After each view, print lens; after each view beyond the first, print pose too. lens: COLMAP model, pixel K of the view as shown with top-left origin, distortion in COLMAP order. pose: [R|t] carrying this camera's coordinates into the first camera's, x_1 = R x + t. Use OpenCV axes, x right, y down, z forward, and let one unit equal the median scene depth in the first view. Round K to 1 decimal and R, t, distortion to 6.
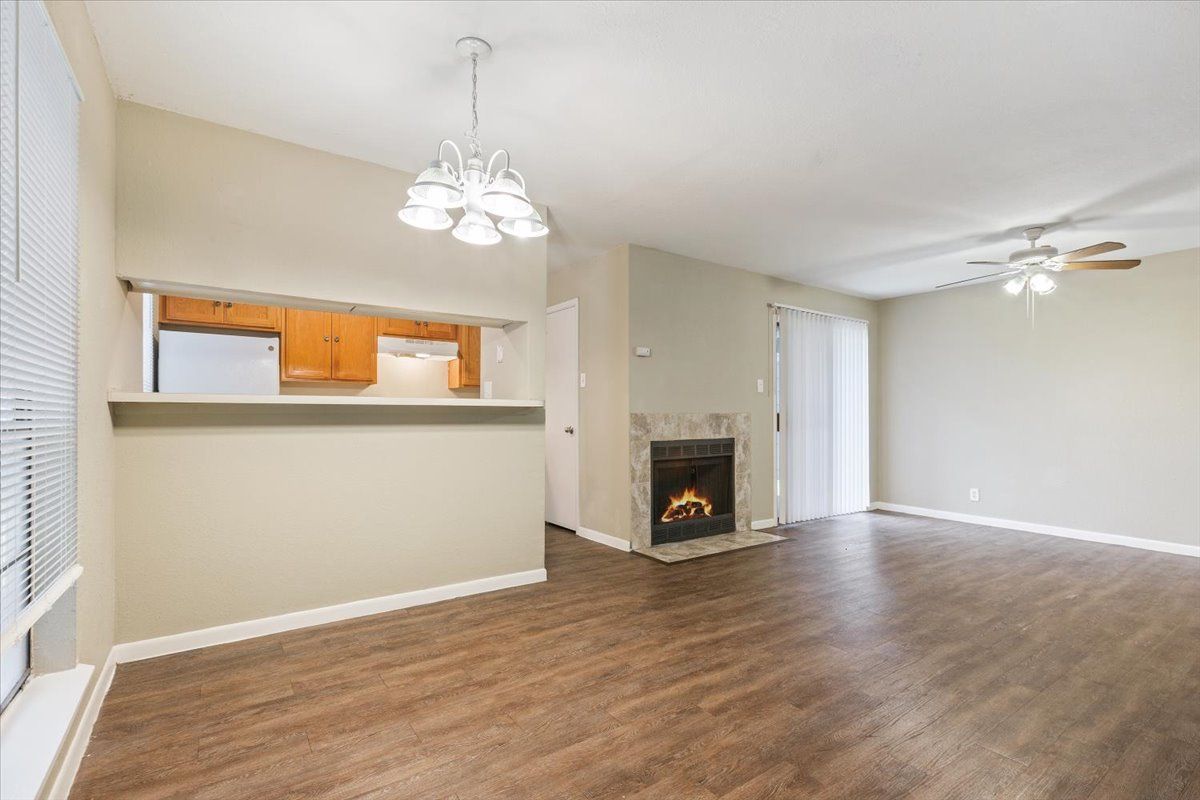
lens RADIAL K [[561.0, 0, 607.7], [0, 561.0, 404.9], [0, 0, 1]] dist [0.004706, 0.000086]
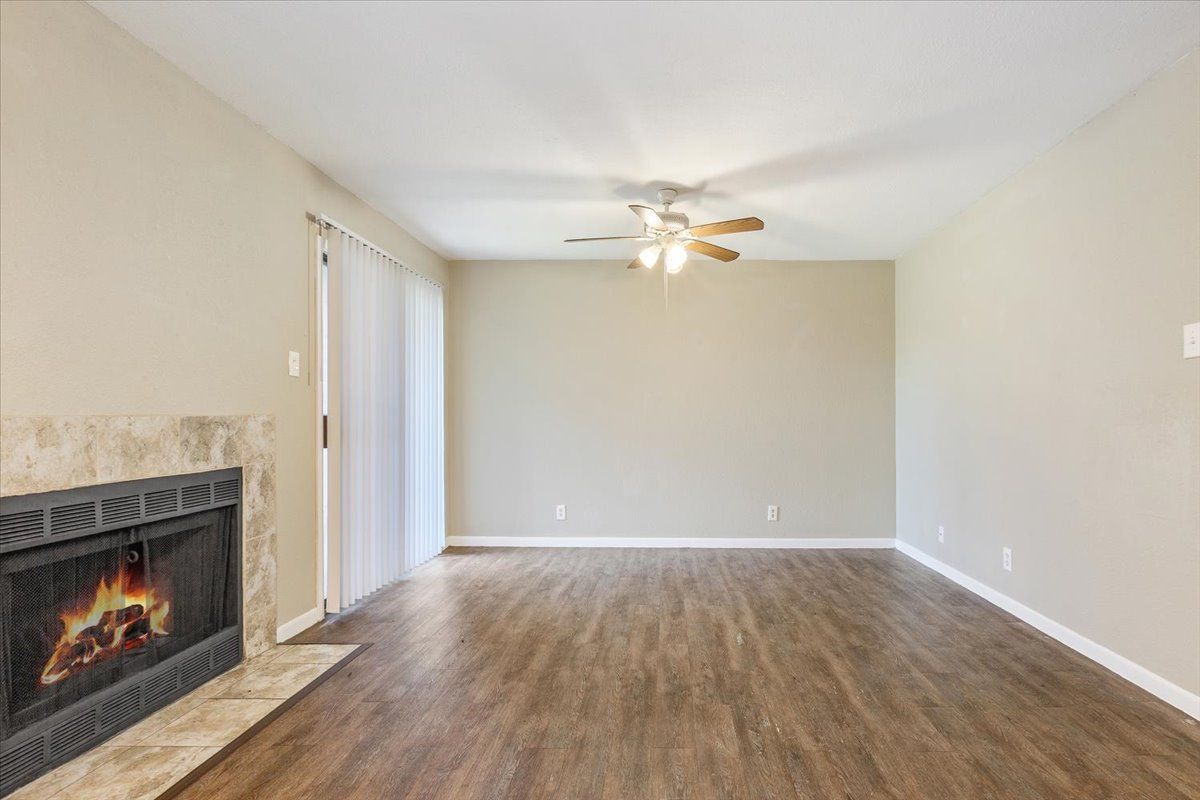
lens RADIAL K [[561.0, 0, 596.4], [0, 561.0, 409.3], [0, 0, 1]] dist [0.004706, 0.000086]
pose [[0.630747, 0.003628, 0.775980, 0.045691], [-0.008097, 0.999965, 0.001907, 0.006322], [-0.775947, -0.007486, 0.630754, 0.487693]]
